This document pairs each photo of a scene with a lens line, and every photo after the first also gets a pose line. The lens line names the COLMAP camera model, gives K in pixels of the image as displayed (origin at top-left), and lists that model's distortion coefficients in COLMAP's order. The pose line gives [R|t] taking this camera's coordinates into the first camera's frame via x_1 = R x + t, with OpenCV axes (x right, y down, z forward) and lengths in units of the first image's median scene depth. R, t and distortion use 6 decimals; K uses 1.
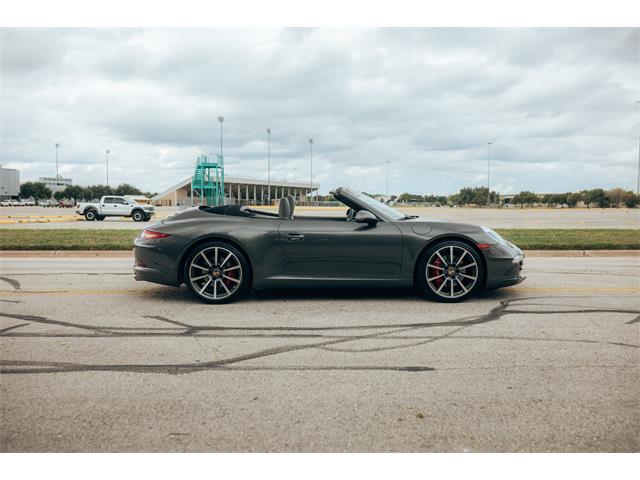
lens RADIAL K [[605.5, 0, 316.3], [0, 605.5, 240.3], [0, 0, 1]] dist [-0.018632, -0.000112]
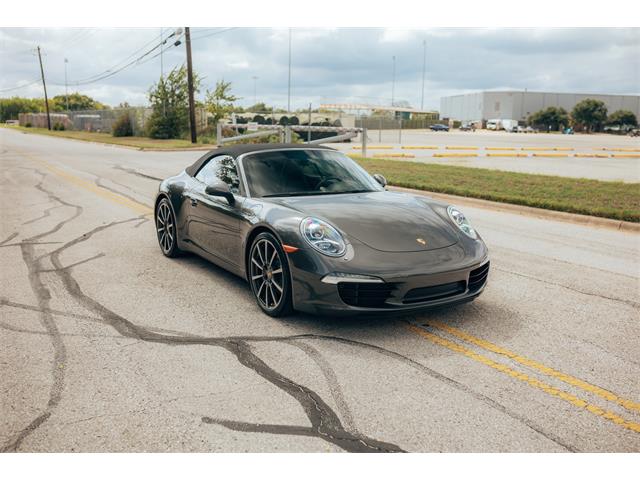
lens RADIAL K [[605.5, 0, 316.3], [0, 605.5, 240.3], [0, 0, 1]] dist [-0.018632, -0.000112]
pose [[0.519139, 0.167595, -0.838097, 0.318392], [-0.068513, 0.985591, 0.154651, -0.039361], [0.851939, -0.022865, 0.523141, 0.244663]]
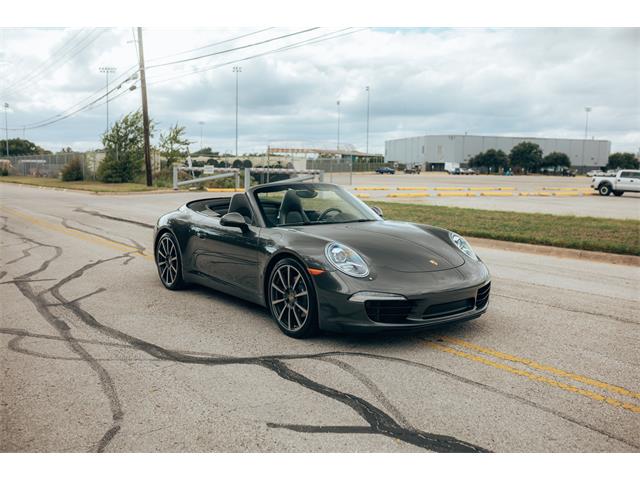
lens RADIAL K [[605.5, 0, 316.3], [0, 605.5, 240.3], [0, 0, 1]] dist [-0.018632, -0.000112]
pose [[0.592218, 0.098292, -0.799760, 0.316853], [-0.058190, 0.995158, 0.079218, -0.031549], [0.803674, -0.000376, 0.595070, 0.206701]]
